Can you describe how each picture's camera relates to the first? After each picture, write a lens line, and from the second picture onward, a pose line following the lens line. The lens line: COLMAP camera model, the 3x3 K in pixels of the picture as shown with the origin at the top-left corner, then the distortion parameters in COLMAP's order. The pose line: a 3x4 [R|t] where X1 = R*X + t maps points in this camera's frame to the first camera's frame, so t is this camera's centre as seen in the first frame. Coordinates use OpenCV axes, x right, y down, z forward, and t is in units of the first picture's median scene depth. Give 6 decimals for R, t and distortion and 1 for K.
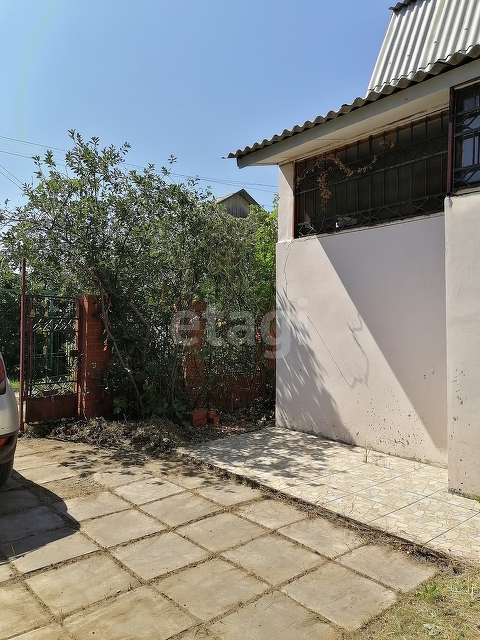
lens RADIAL K [[492.6, 0, 242.4], [0, 492.6, 320.7], [0, 0, 1]] dist [0.057306, -0.020687]
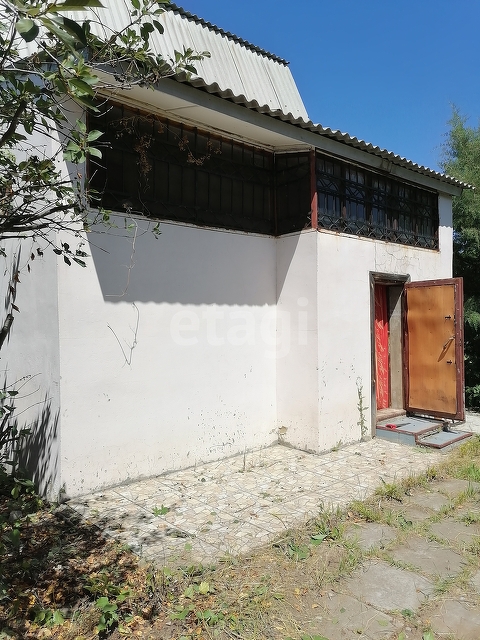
lens RADIAL K [[492.6, 0, 242.6], [0, 492.6, 316.6], [0, 0, 1]] dist [0.057306, -0.020687]
pose [[-0.045472, -0.014417, 0.998862, -0.724919], [0.003031, 0.999889, 0.014570, -0.036153], [-0.998961, 0.003690, -0.045423, 1.029819]]
